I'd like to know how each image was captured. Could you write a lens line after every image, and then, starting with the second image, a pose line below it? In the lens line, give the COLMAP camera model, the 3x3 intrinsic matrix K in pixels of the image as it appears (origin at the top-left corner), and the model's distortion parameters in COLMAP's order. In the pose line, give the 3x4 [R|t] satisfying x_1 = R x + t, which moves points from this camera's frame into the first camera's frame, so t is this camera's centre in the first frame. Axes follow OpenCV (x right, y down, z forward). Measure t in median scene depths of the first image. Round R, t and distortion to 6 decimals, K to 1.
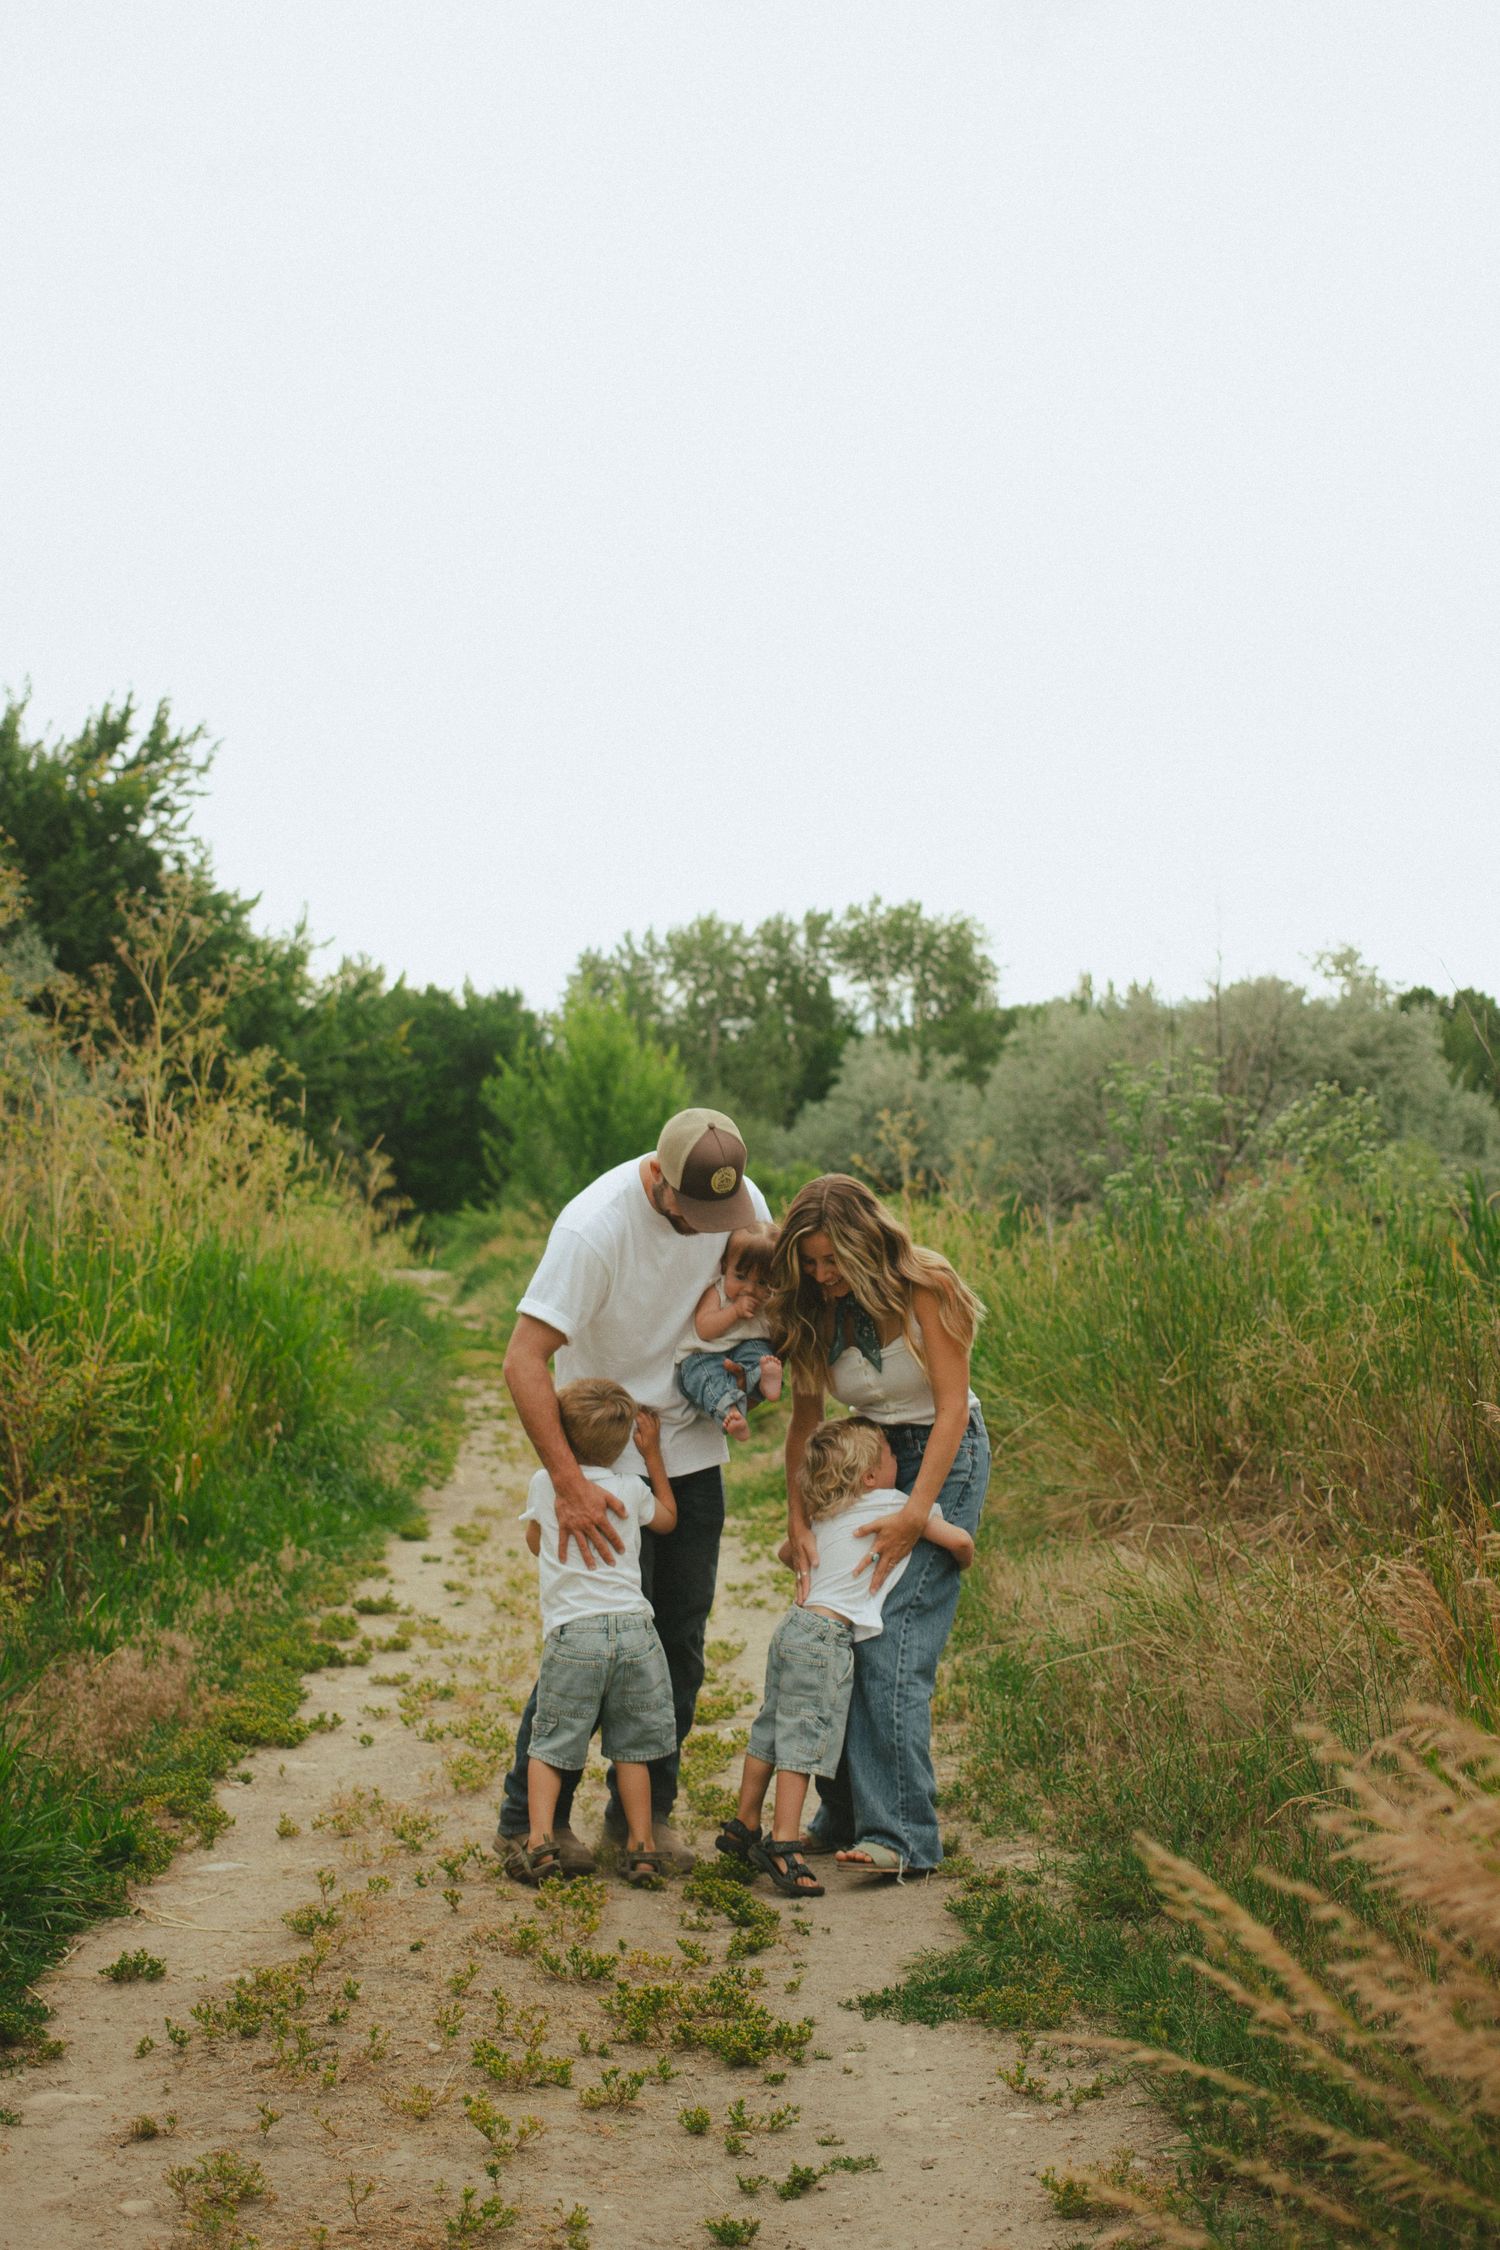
lens RADIAL K [[3058.1, 0, 744.8], [0, 3058.1, 1089.3], [0, 0, 1]] dist [-0.081720, 0.166286]
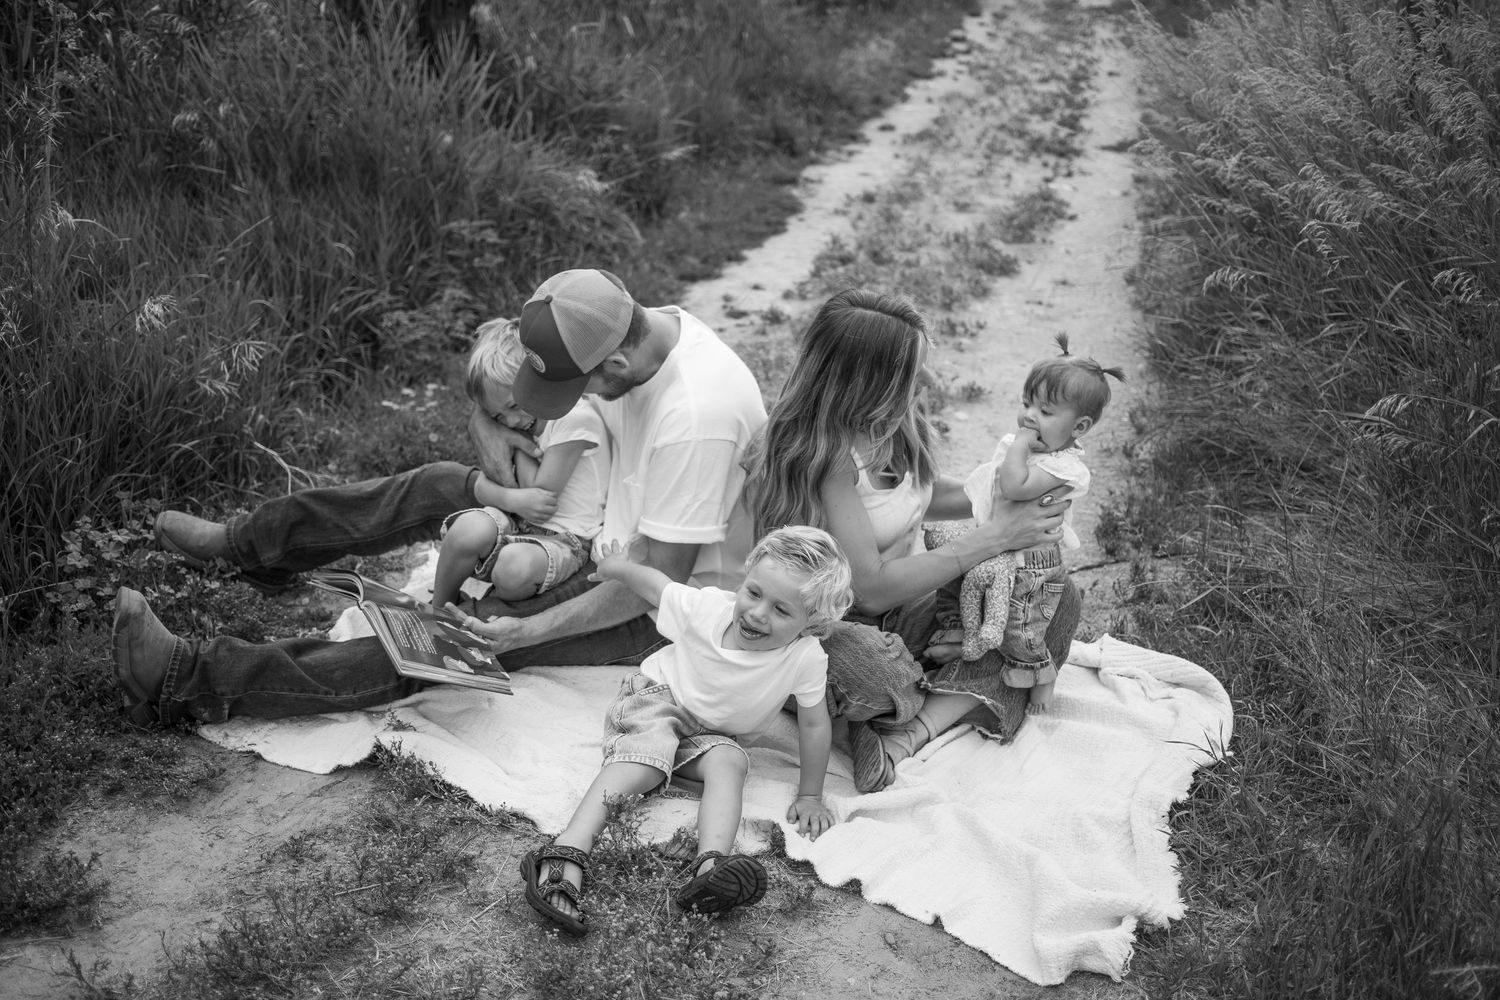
lens RADIAL K [[1691.2, 0, 749.5], [0, 1691.2, 500.8], [0, 0, 1]] dist [-0.069164, 0.138897]
pose [[0.971651, 0.112146, -0.208130, 0.028524], [-0.018277, 0.913333, 0.406802, -0.029603], [0.235714, -0.391466, 0.889491, -0.284164]]
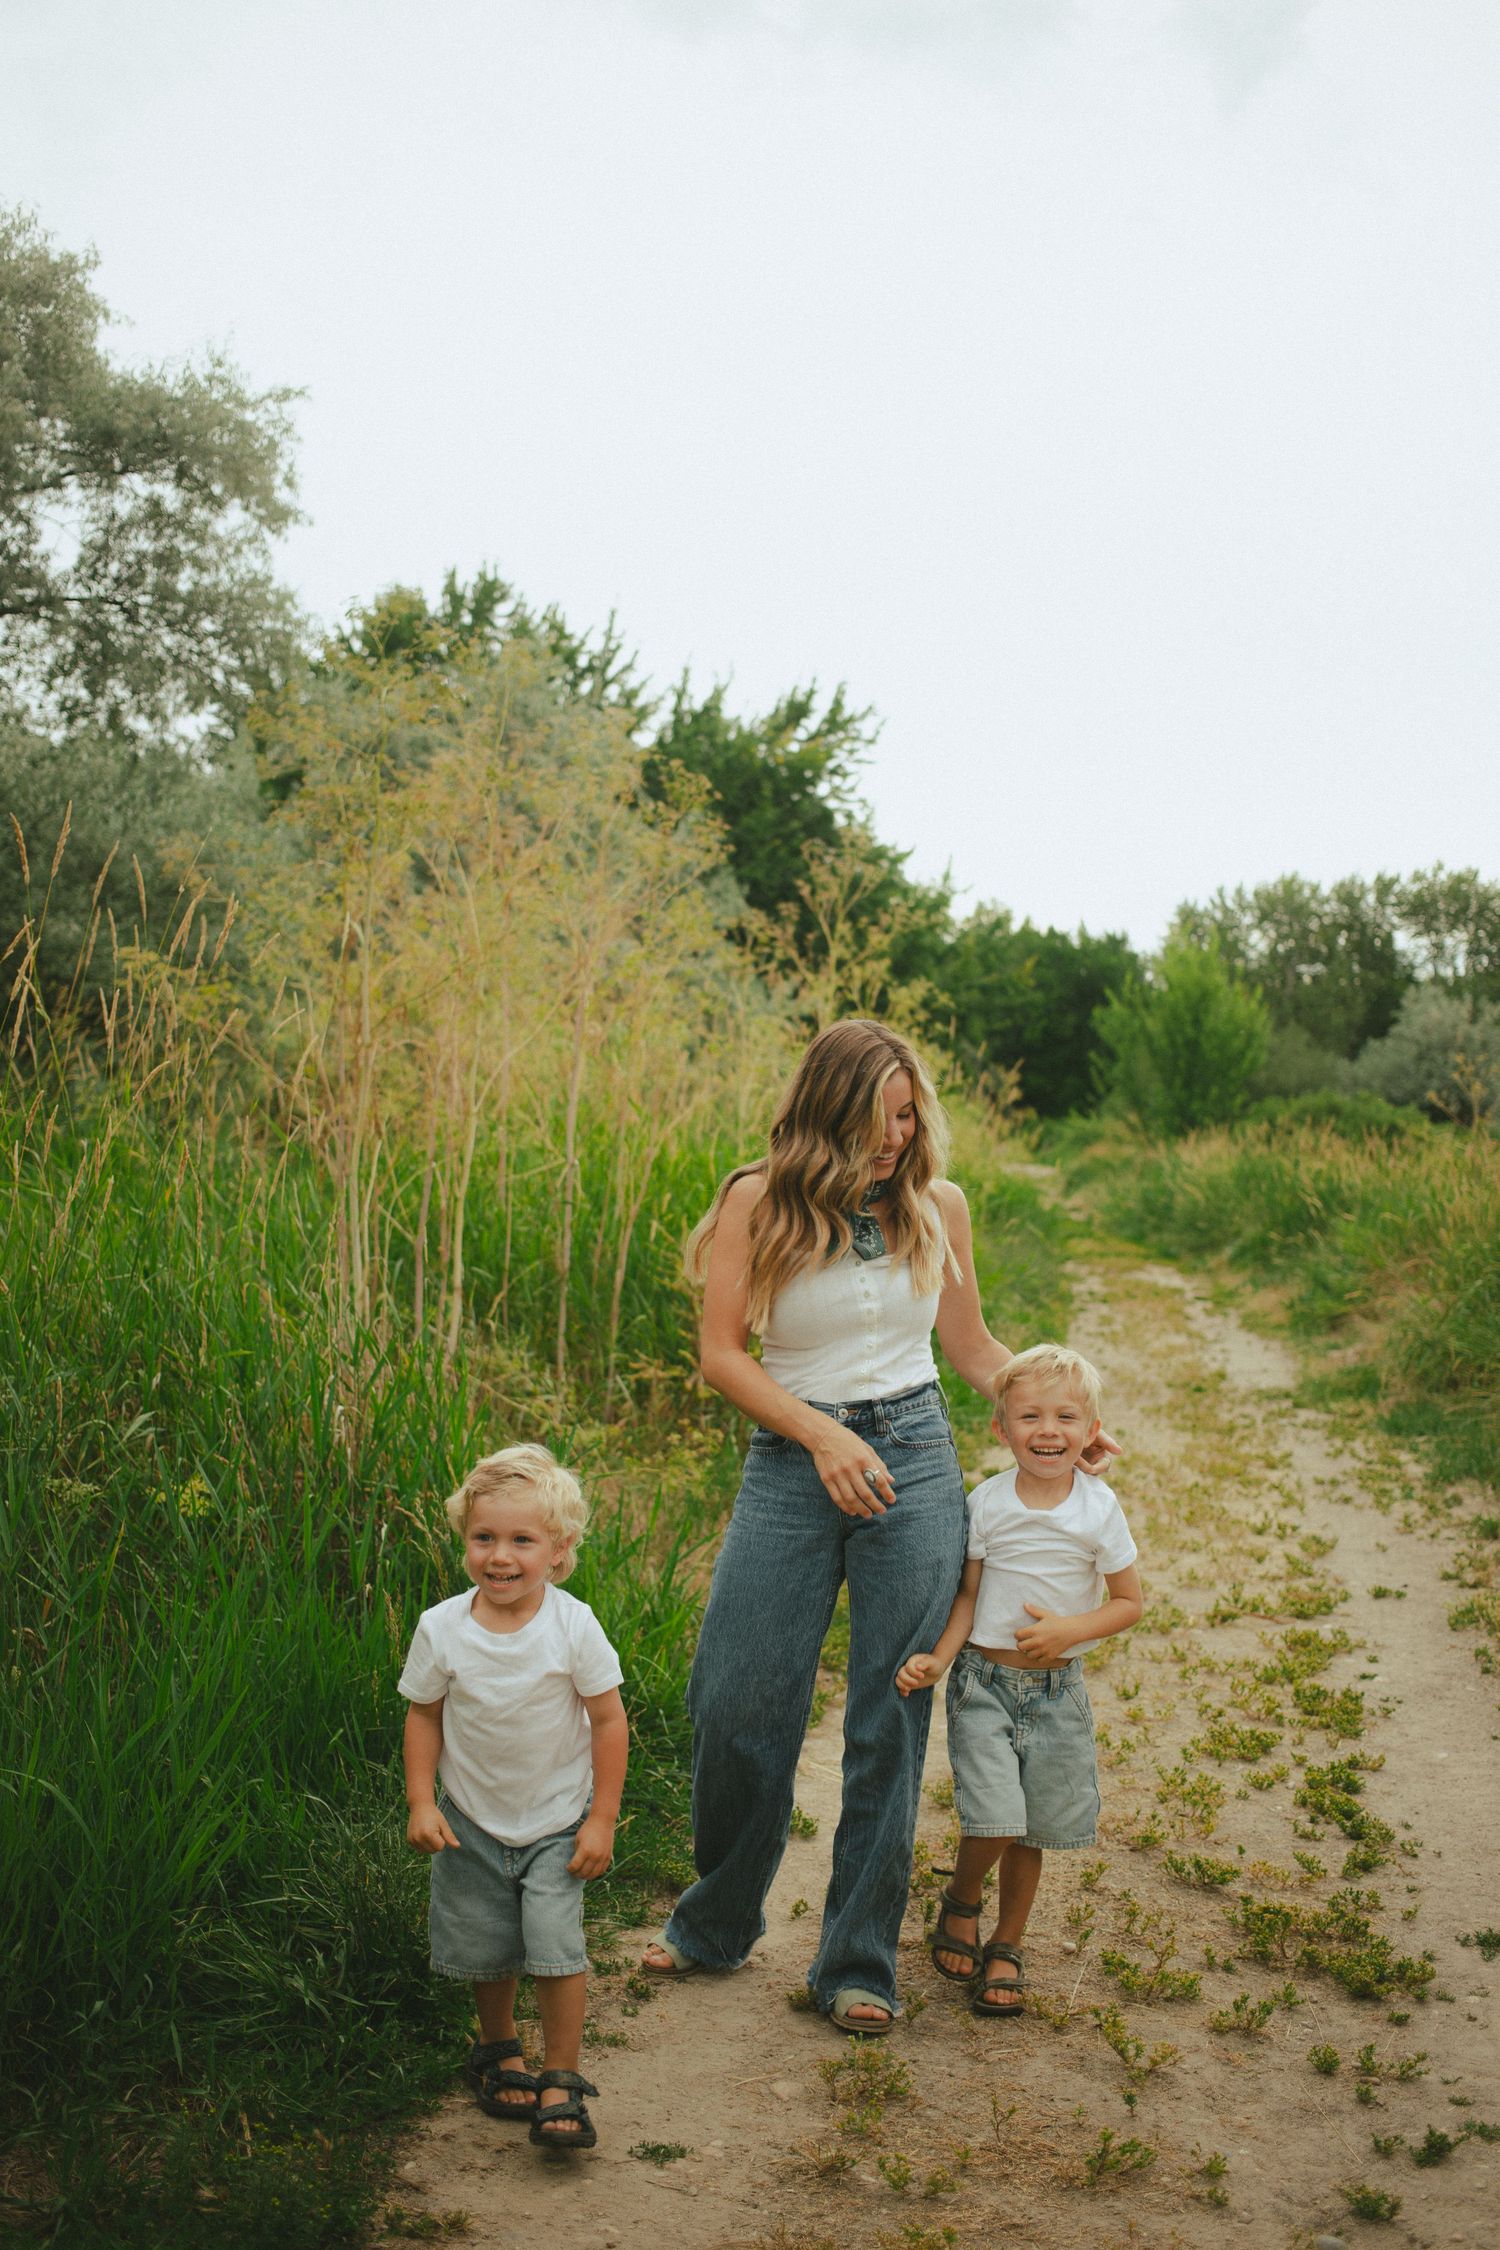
lens RADIAL K [[2536.9, 0, 720.1], [0, 2536.9, 1129.6], [0, 0, 1]] dist [-0.069164, 0.138897]
pose [[0.972864, 0.049775, -0.225962, -0.010333], [-0.039283, 0.997941, 0.050694, -0.002367], [0.228020, -0.040442, 0.972816, 0.037508]]
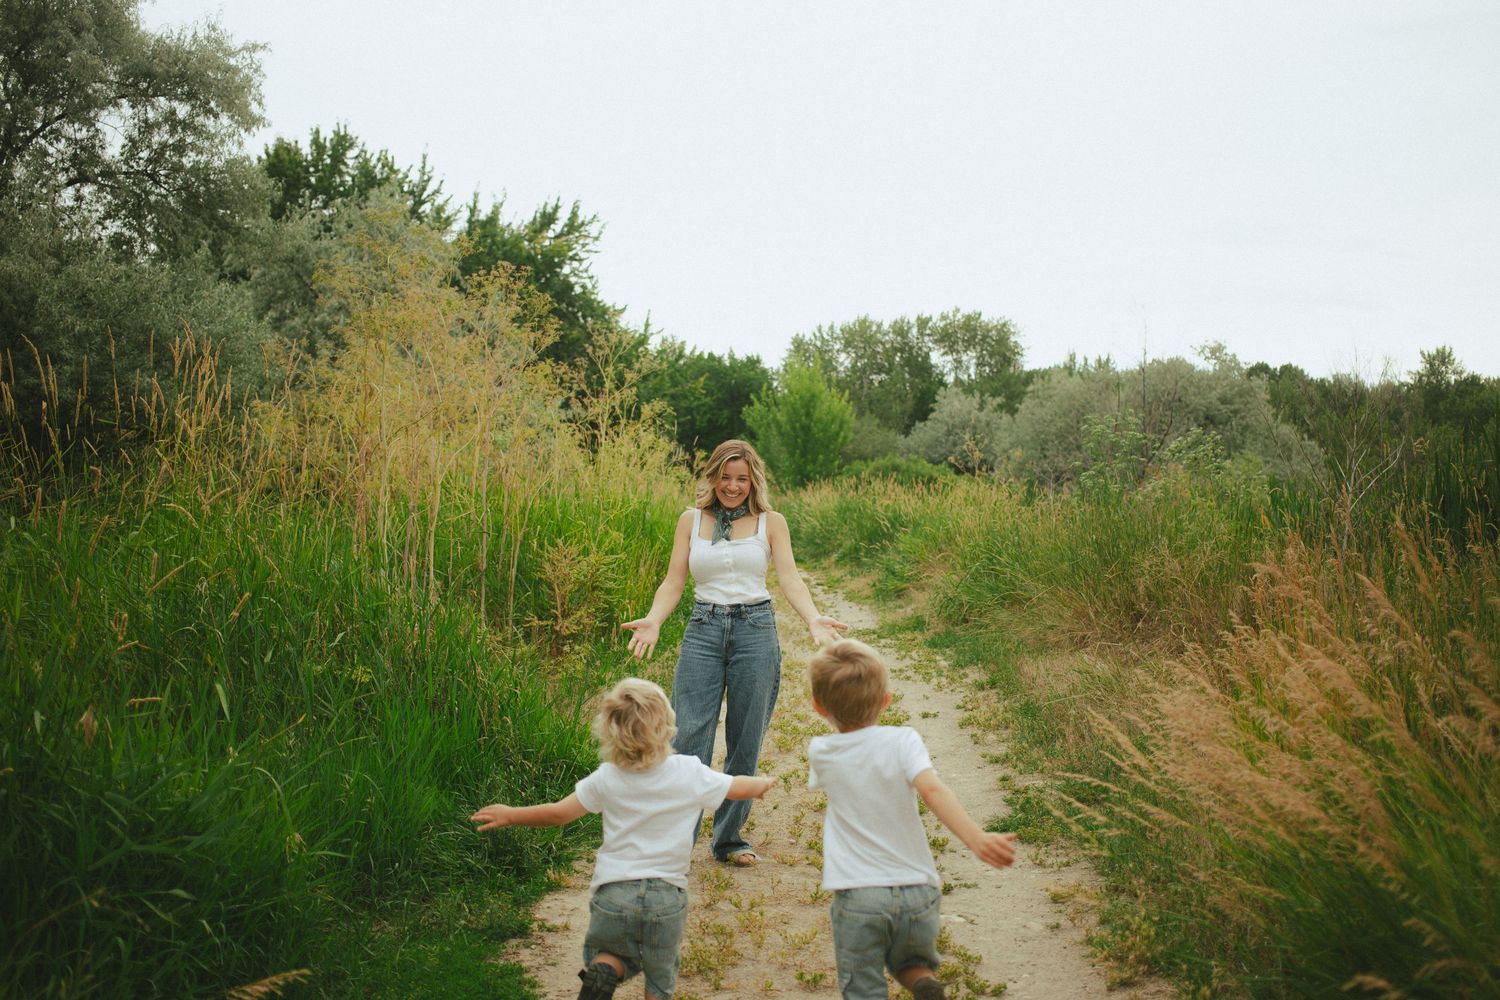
lens RADIAL K [[1686.9, 0, 751.1], [0, 1686.9, 493.1], [0, 0, 1]] dist [-0.079594, 0.168386]
pose [[0.996930, 0.020806, -0.075485, -0.011330], [-0.017113, 0.998640, 0.049249, -0.007568], [0.076407, -0.047806, 0.995930, -0.092781]]
